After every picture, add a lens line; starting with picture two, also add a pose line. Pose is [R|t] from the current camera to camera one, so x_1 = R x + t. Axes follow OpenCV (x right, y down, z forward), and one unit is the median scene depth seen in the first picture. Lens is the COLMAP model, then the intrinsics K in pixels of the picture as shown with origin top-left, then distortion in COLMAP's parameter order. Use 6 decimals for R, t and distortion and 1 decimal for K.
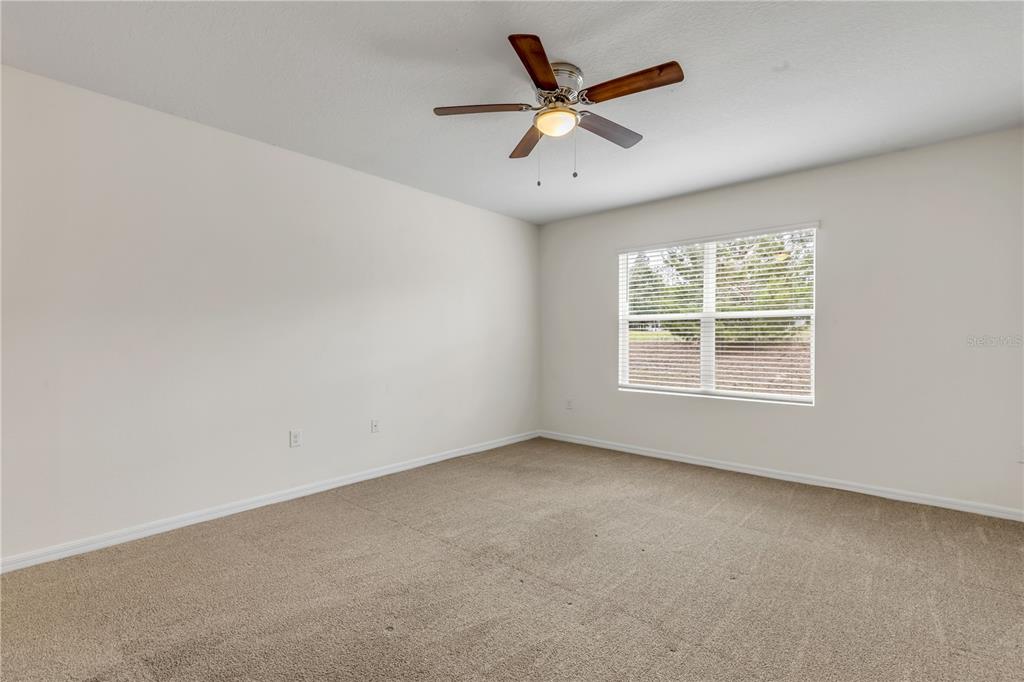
lens RADIAL K [[463.9, 0, 511.6], [0, 463.9, 340.7], [0, 0, 1]] dist [0.005126, 0.000639]
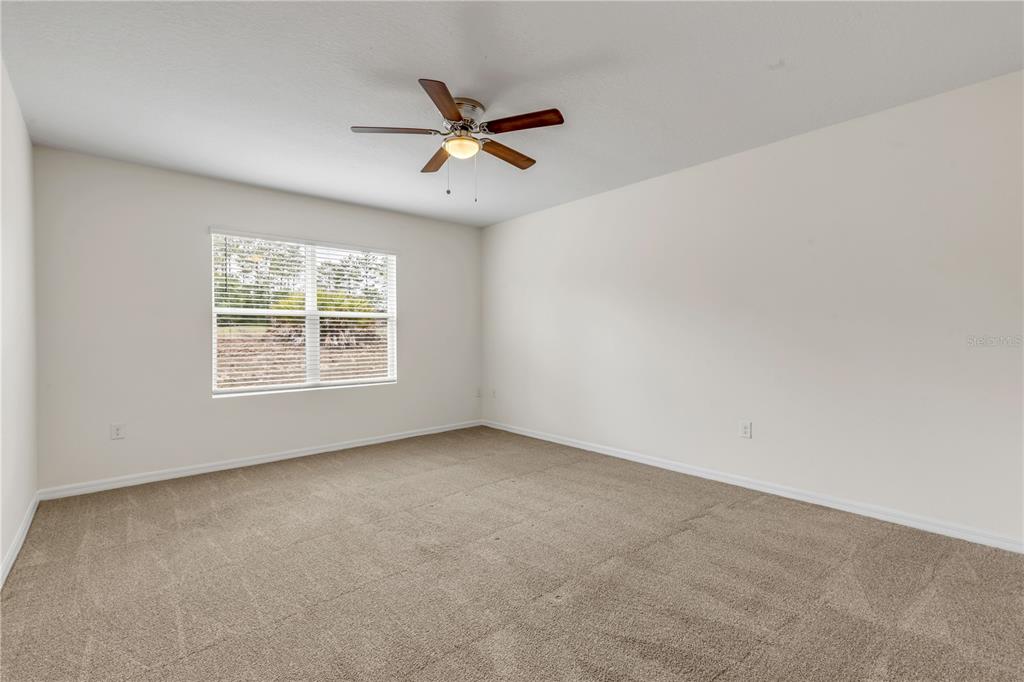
lens RADIAL K [[463.9, 0, 511.6], [0, 463.9, 340.7], [0, 0, 1]] dist [0.005126, 0.000639]
pose [[0.110930, -0.009641, 0.993781, -0.604121], [0.006855, 0.999937, 0.008936, 0.001757], [-0.993805, 0.005821, 0.110989, 0.436567]]
